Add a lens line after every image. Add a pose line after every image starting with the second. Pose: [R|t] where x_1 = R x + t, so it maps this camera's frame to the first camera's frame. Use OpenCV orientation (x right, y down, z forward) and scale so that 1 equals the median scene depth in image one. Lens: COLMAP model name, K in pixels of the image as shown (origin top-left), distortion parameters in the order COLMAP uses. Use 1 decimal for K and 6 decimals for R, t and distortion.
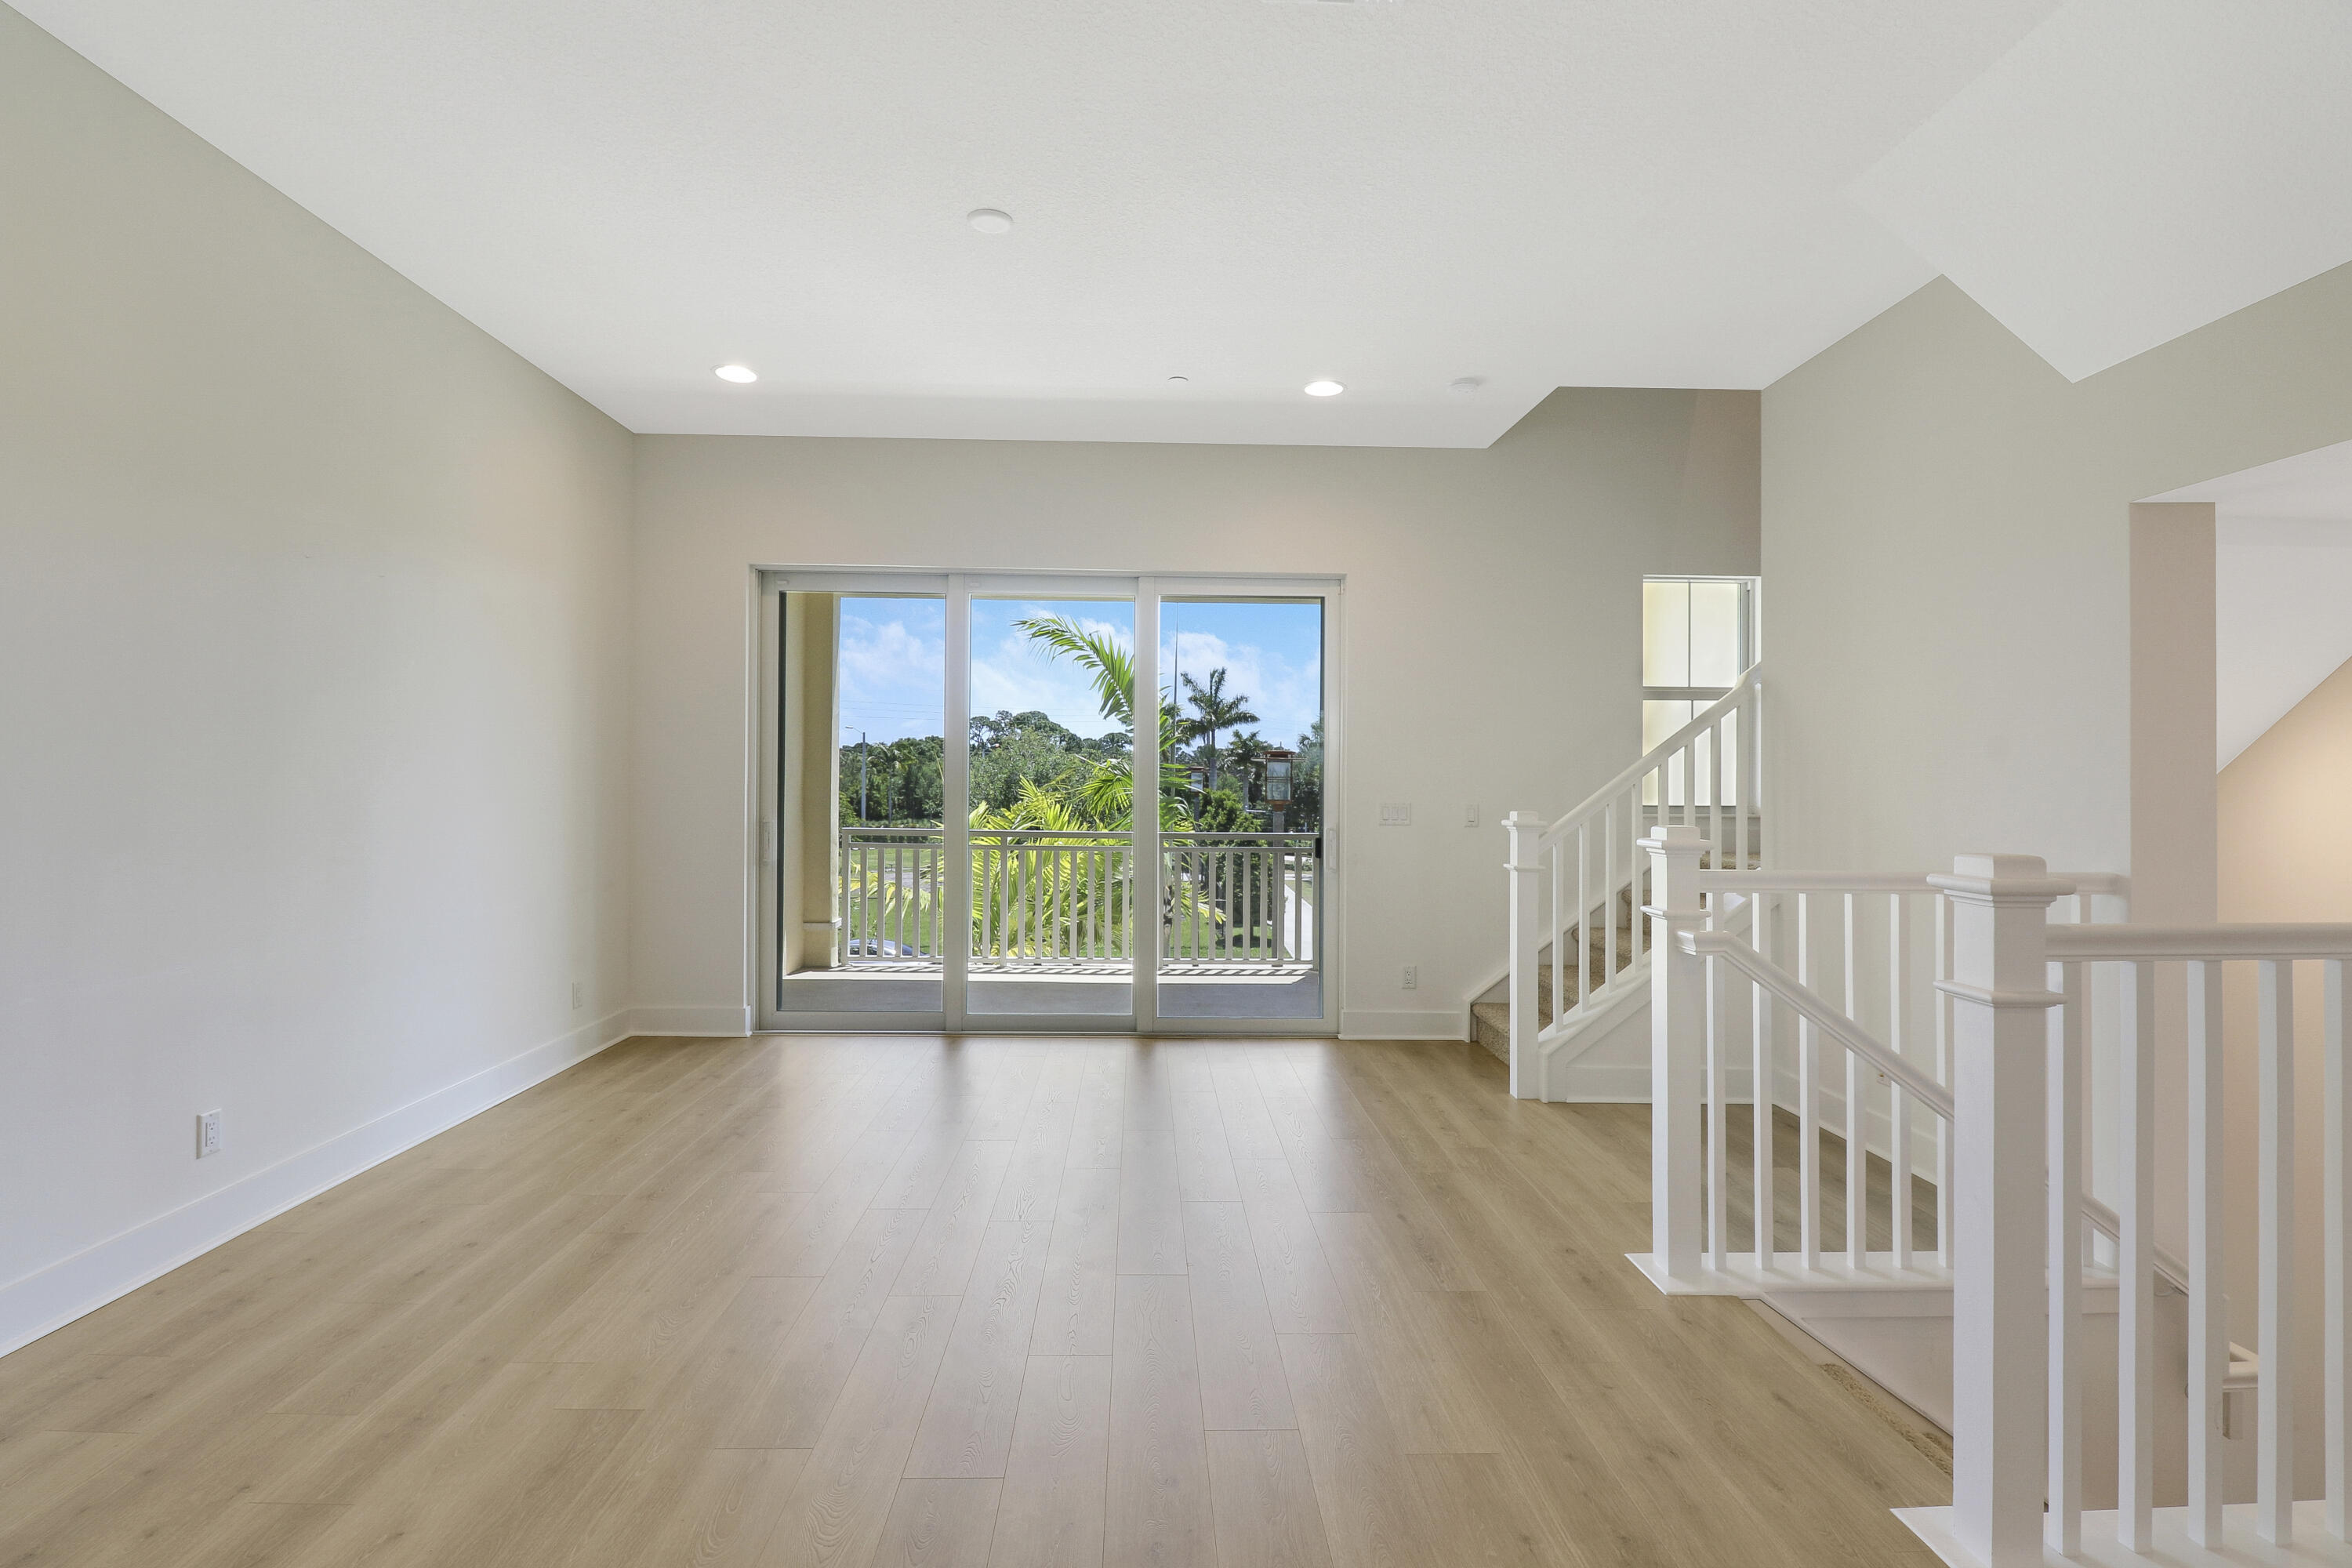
lens RADIAL K [[1100.4, 0, 1181.6], [0, 1100.4, 773.5], [0, 0, 1]] dist [-0.015624, -0.000176]
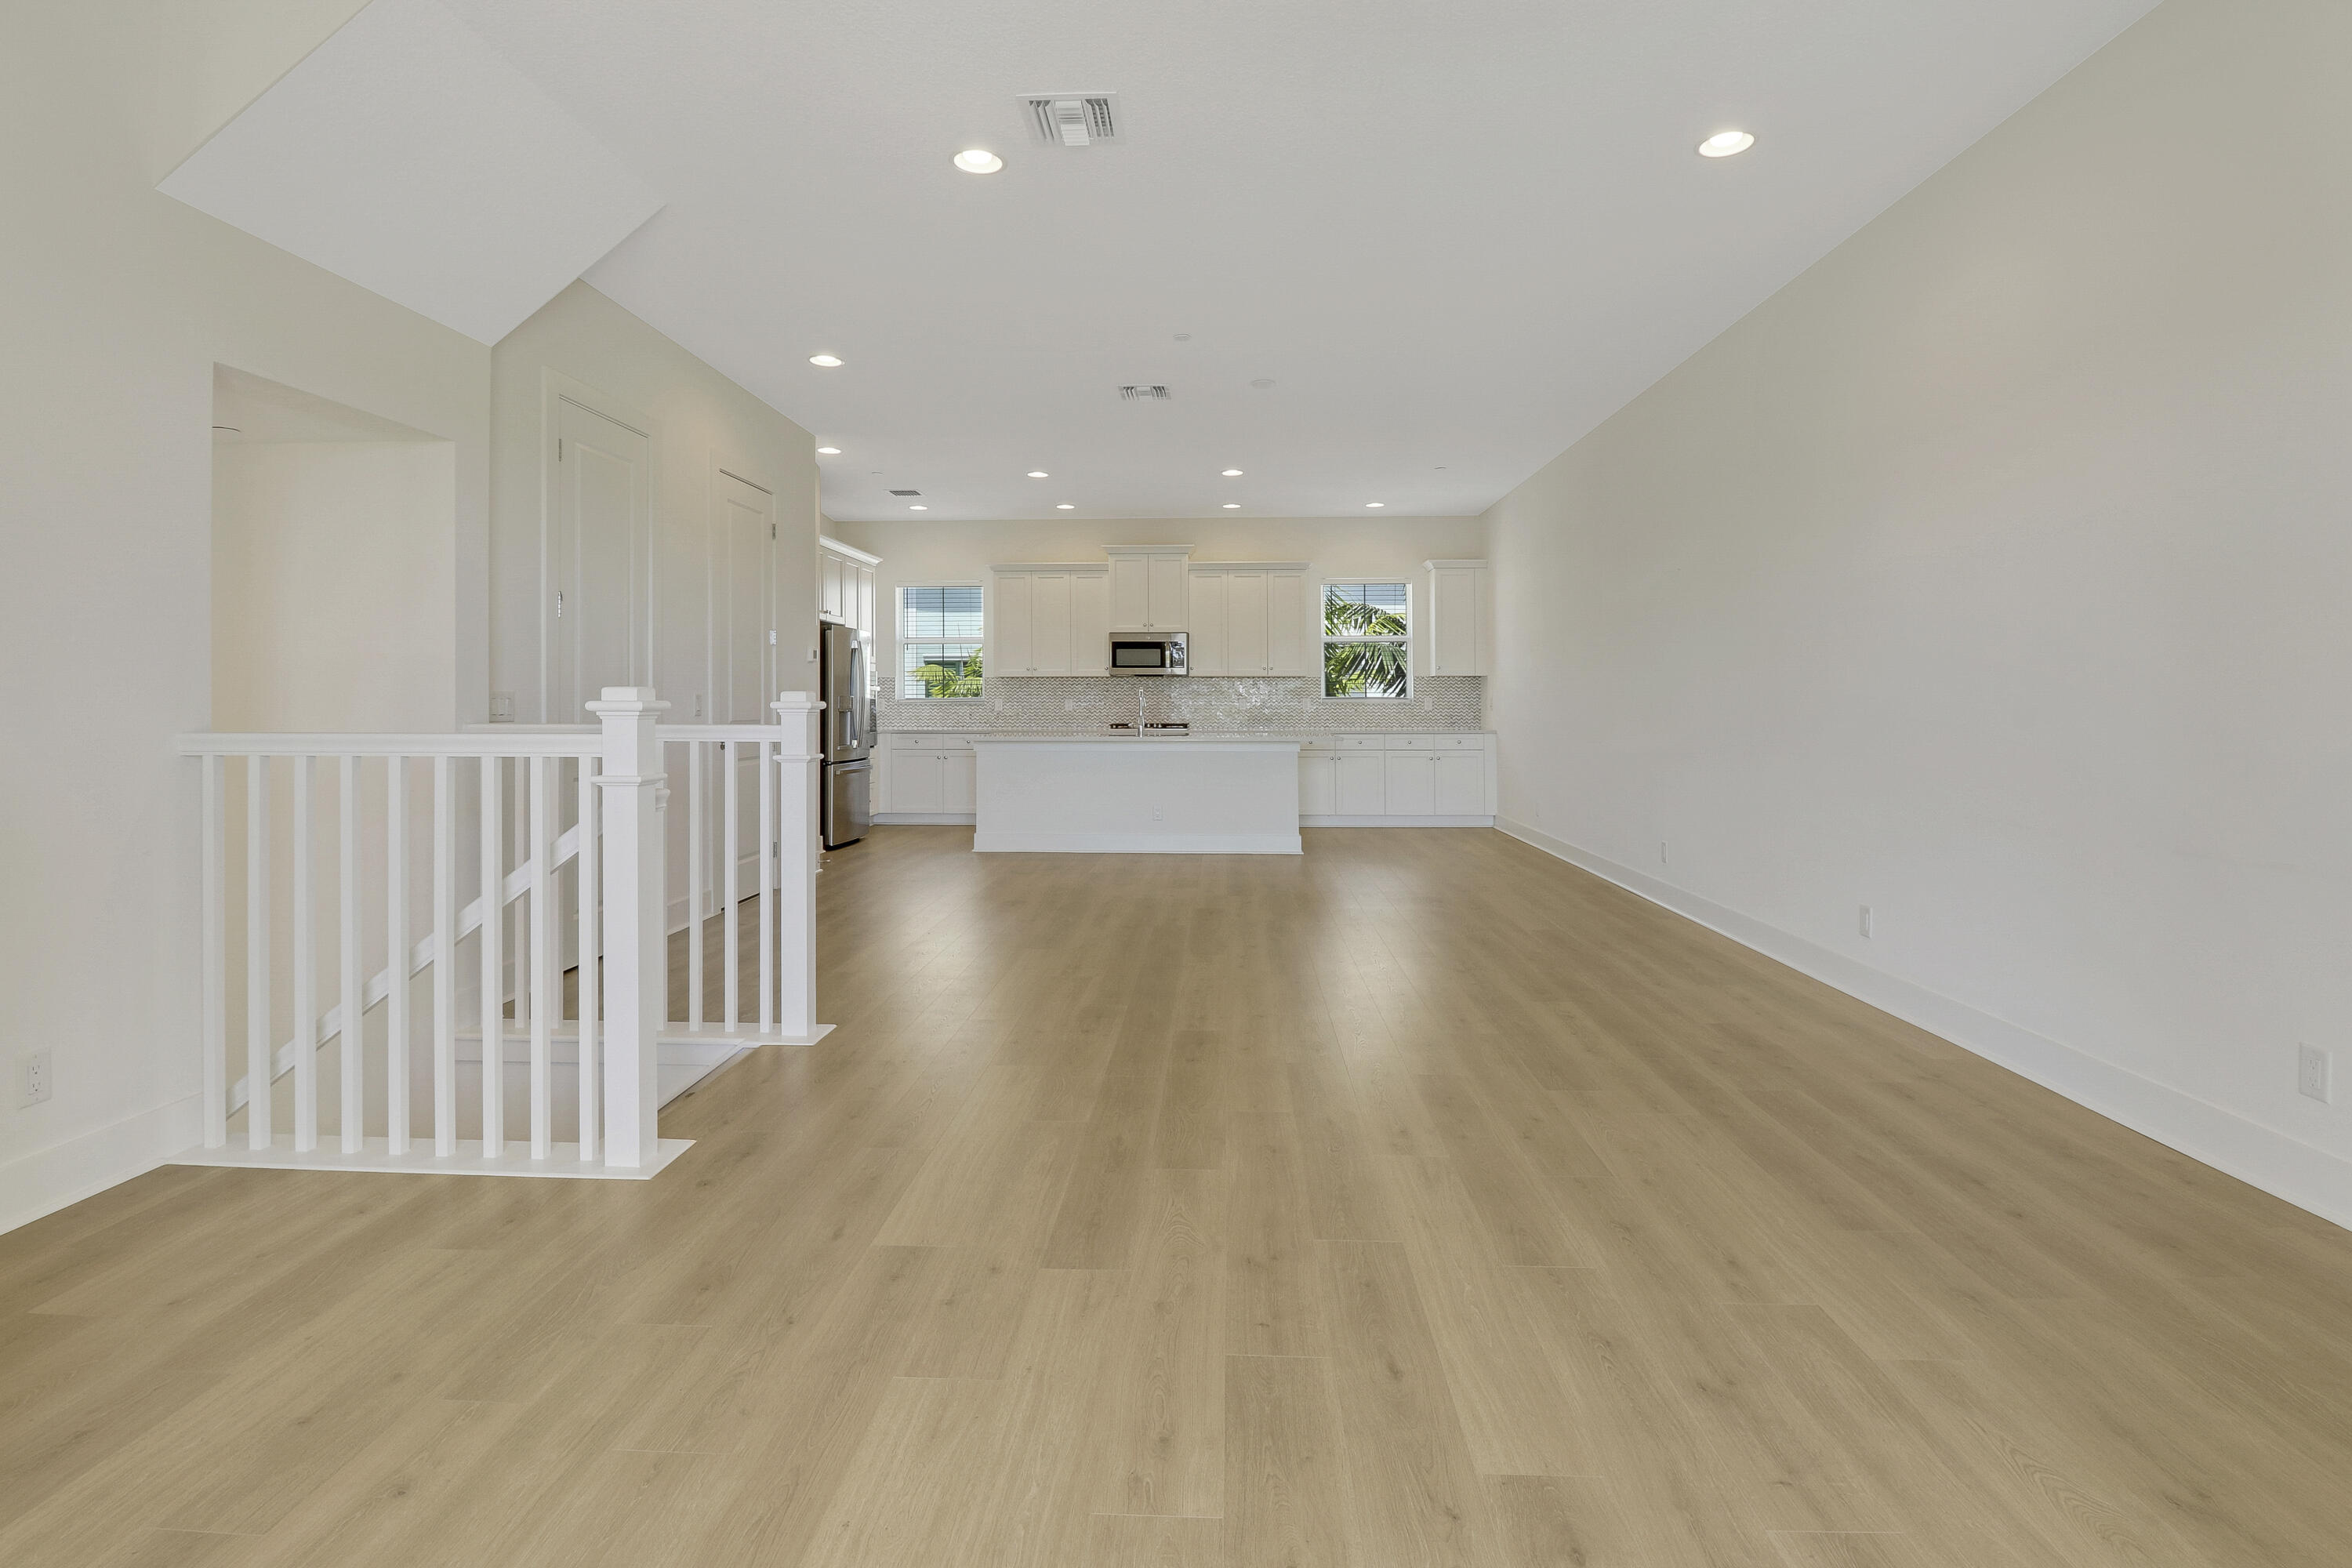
lens RADIAL K [[1134.9, 0, 1172.6], [0, 1134.9, 696.6], [0, 0, 1]] dist [-0.008332, -0.000675]
pose [[-0.996247, -0.007715, 0.086214, -0.050185], [-0.008736, 0.999896, -0.011469, 0.032901], [-0.086116, -0.012180, -0.996211, 1.010887]]
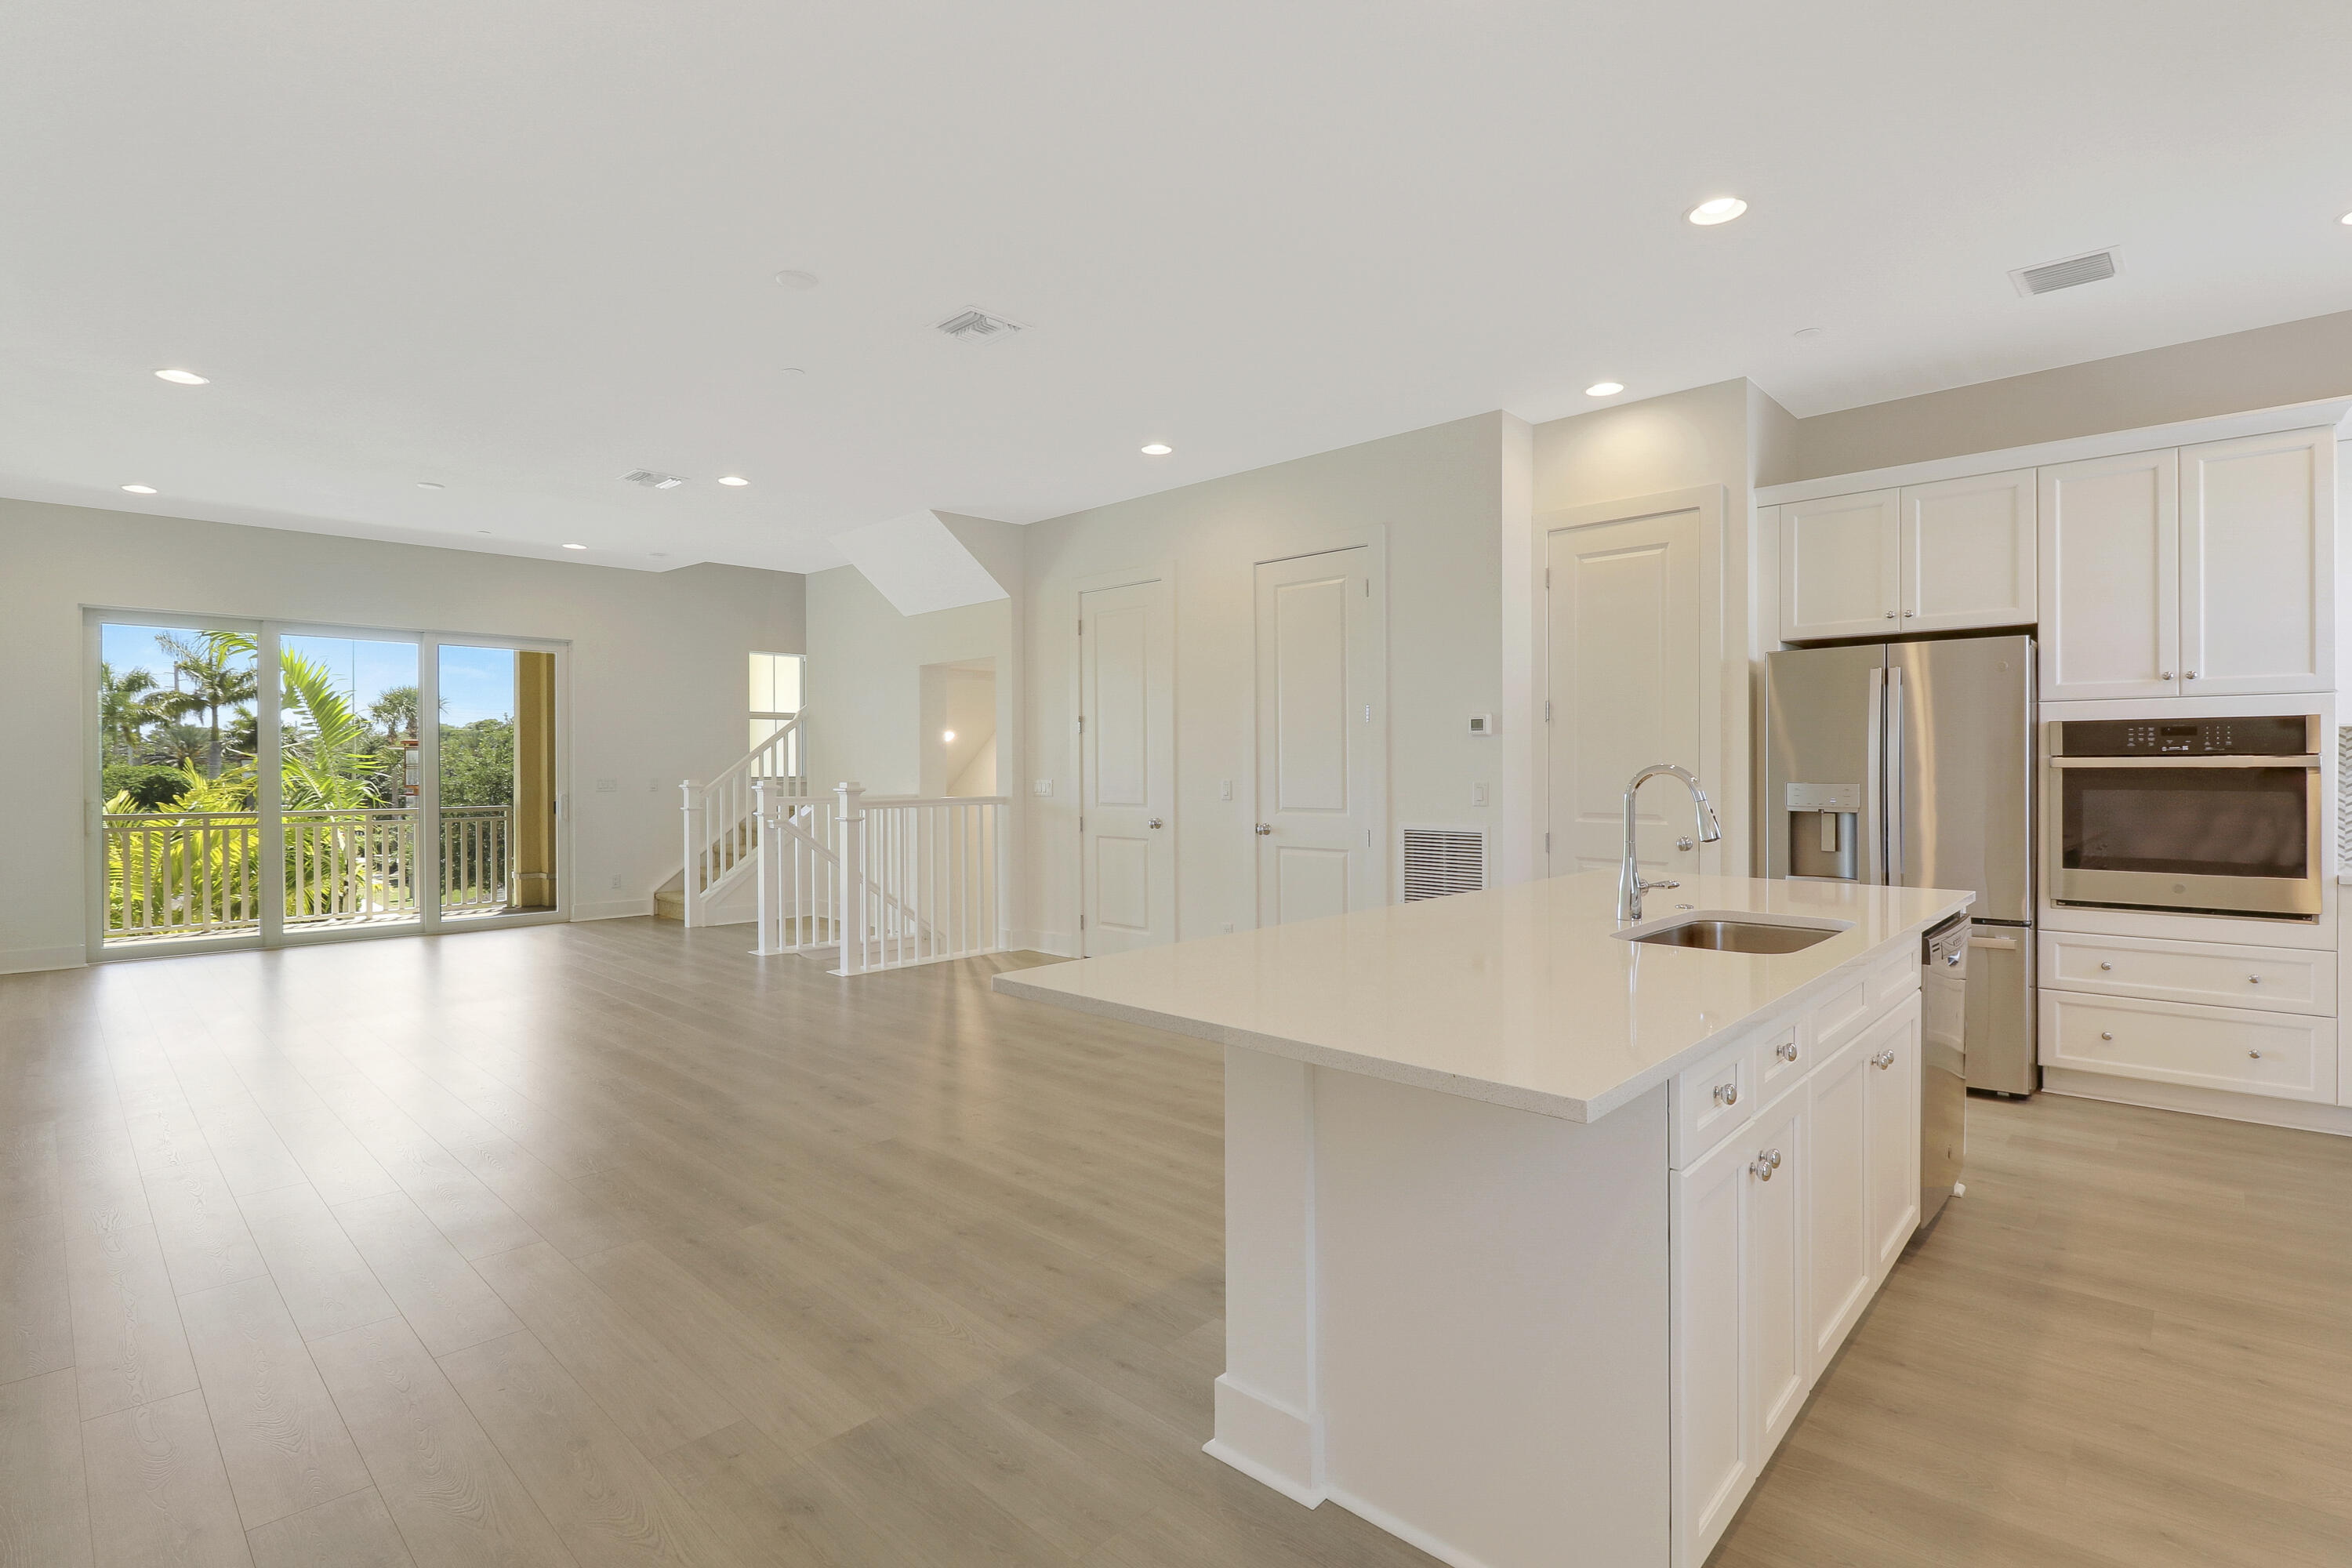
lens RADIAL K [[1100.9, 0, 1167.7], [0, 1100.9, 778.7], [0, 0, 1]] dist [0.000113, -0.015315]
pose [[0.719132, -0.018661, 0.694623, -0.354307], [0.005226, 0.999756, 0.021448, -0.004247], [-0.694854, -0.011794, 0.719054, -0.804223]]
